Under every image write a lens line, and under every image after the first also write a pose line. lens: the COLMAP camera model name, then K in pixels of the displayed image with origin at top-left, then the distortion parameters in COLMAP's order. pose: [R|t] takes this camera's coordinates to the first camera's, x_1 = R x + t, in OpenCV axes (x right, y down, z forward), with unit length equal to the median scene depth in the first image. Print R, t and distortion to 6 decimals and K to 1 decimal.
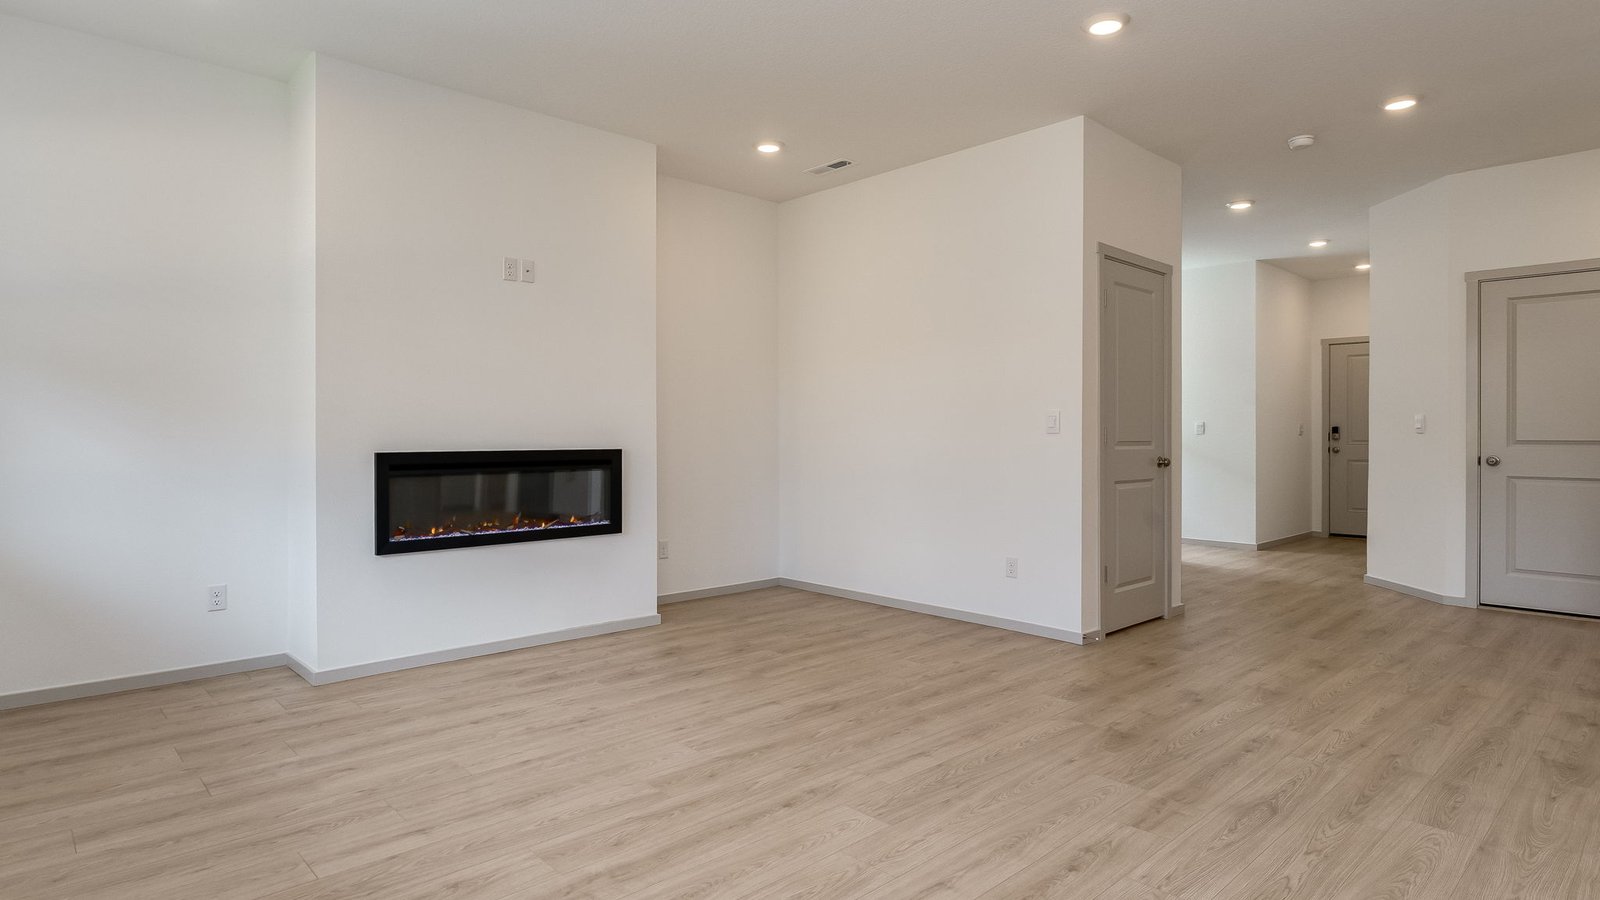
lens RADIAL K [[865.1, 0, 787.7], [0, 865.1, 439.7], [0, 0, 1]] dist [-0.006400, -0.001078]
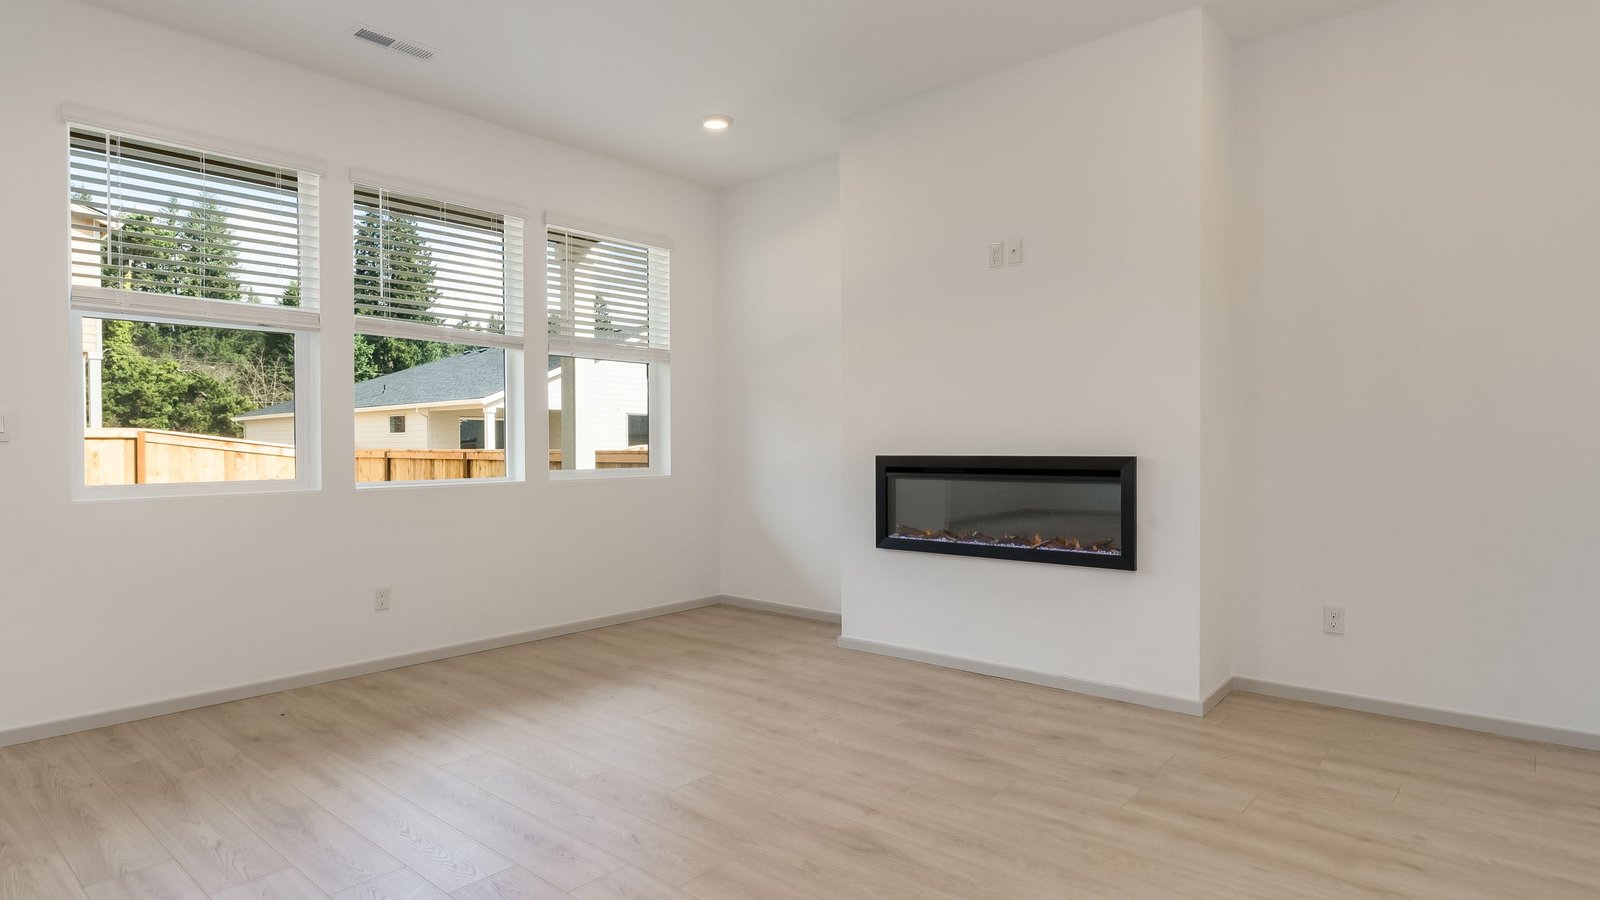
lens RADIAL K [[865.1, 0, 799.5], [0, 865.1, 464.1], [0, 0, 1]] dist [-0.006400, -0.001078]
pose [[0.101073, 0.025608, -0.994549, 0.671895], [0.003504, 0.999653, 0.026096, -0.004890], [0.994873, -0.006123, 0.100948, 0.846537]]
